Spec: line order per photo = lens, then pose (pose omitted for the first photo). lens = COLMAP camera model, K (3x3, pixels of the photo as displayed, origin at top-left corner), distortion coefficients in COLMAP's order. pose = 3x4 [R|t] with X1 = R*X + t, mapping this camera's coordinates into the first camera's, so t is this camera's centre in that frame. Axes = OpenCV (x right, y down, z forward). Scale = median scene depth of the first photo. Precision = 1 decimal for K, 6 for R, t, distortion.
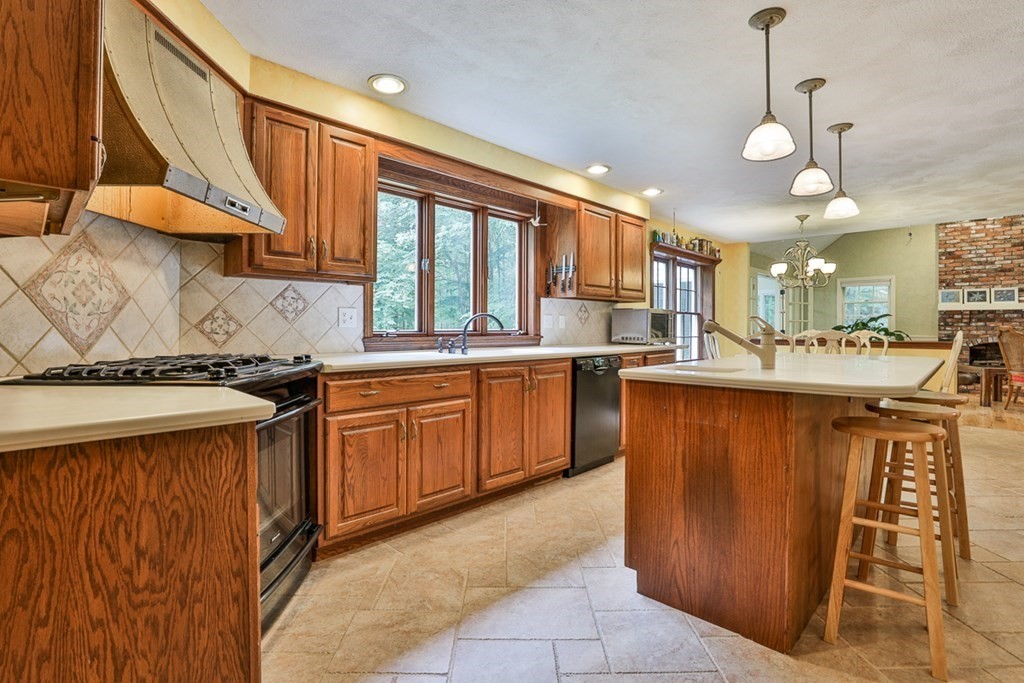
lens RADIAL K [[510.3, 0, 532.2], [0, 510.3, 325.4], [0, 0, 1]] dist [-0.016657, -0.000439]
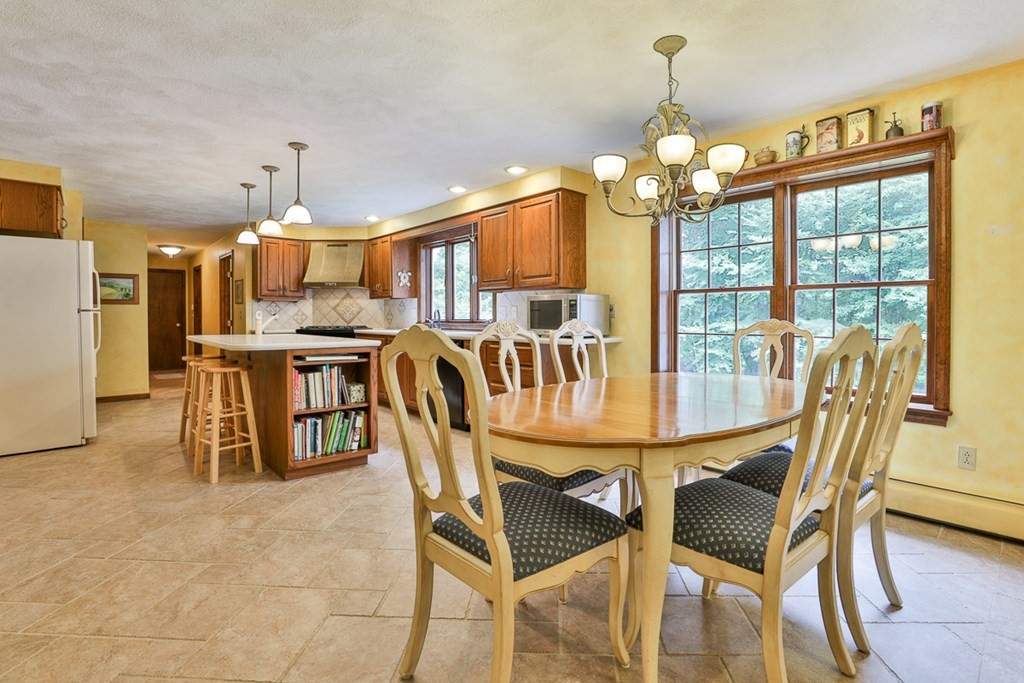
lens RADIAL K [[510.3, 0, 532.2], [0, 510.3, 325.4], [0, 0, 1]] dist [-0.016657, -0.000439]
pose [[-0.111749, 0.009822, -0.993688, 1.735190], [-0.000606, 0.999950, 0.009952, 0.015297], [0.993736, 0.001715, -0.111738, 1.711052]]
